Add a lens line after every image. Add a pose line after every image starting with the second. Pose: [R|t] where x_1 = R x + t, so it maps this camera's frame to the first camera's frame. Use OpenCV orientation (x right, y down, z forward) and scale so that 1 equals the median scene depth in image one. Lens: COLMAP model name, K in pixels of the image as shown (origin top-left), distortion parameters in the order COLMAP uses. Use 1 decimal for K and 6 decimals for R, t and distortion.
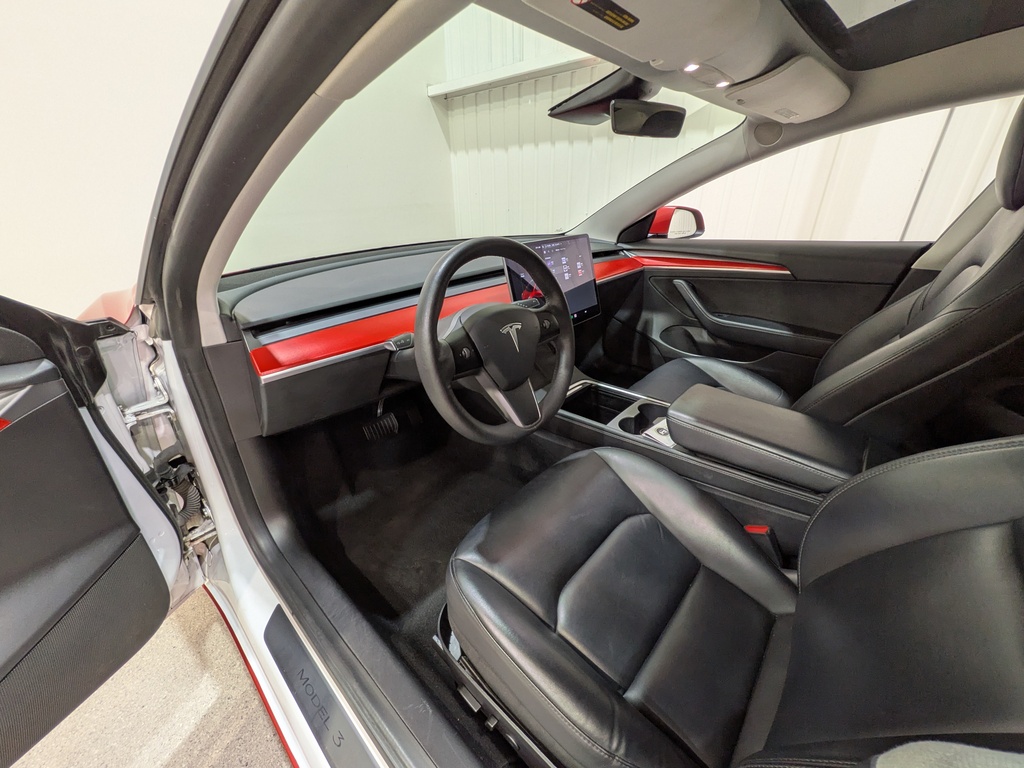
lens RADIAL K [[407.2, 0, 512.0], [0, 407.2, 384.0], [0, 0, 1]] dist [-0.001183, -0.000089]
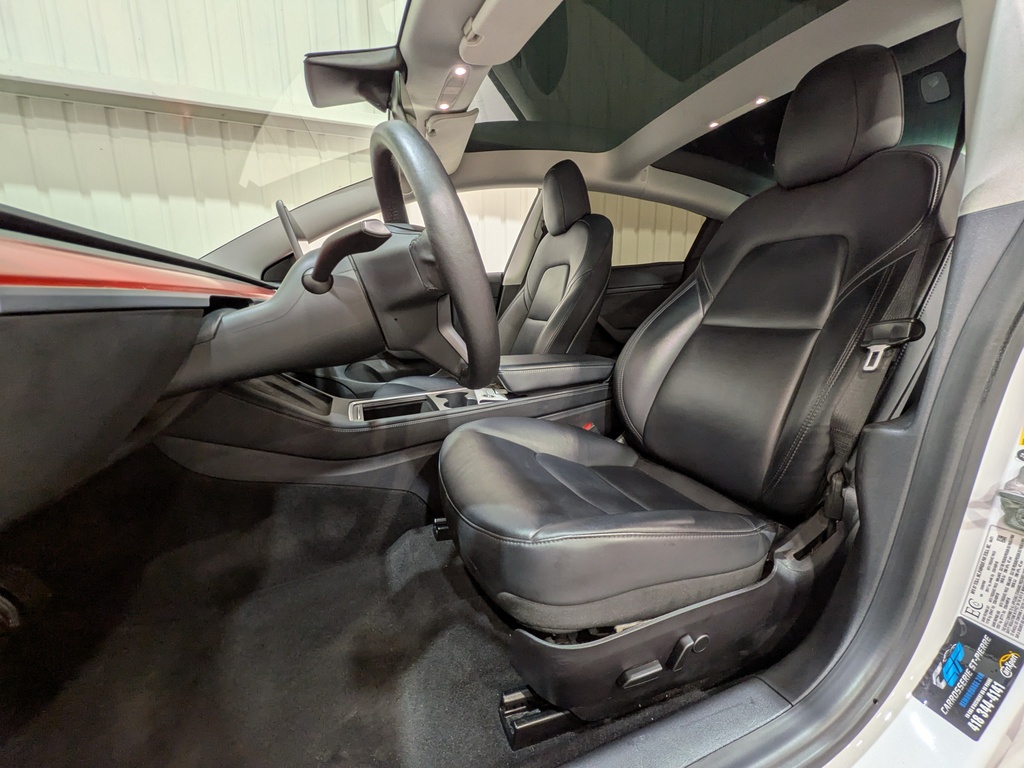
lens RADIAL K [[407.2, 0, 512.0], [0, 407.2, 384.0], [0, 0, 1]] dist [-0.001183, -0.000089]
pose [[0.447196, -0.167514, 0.878610, -0.495869], [0.400146, 0.915991, -0.029025, 0.137482], [-0.799937, 0.364553, 0.476658, 0.420998]]
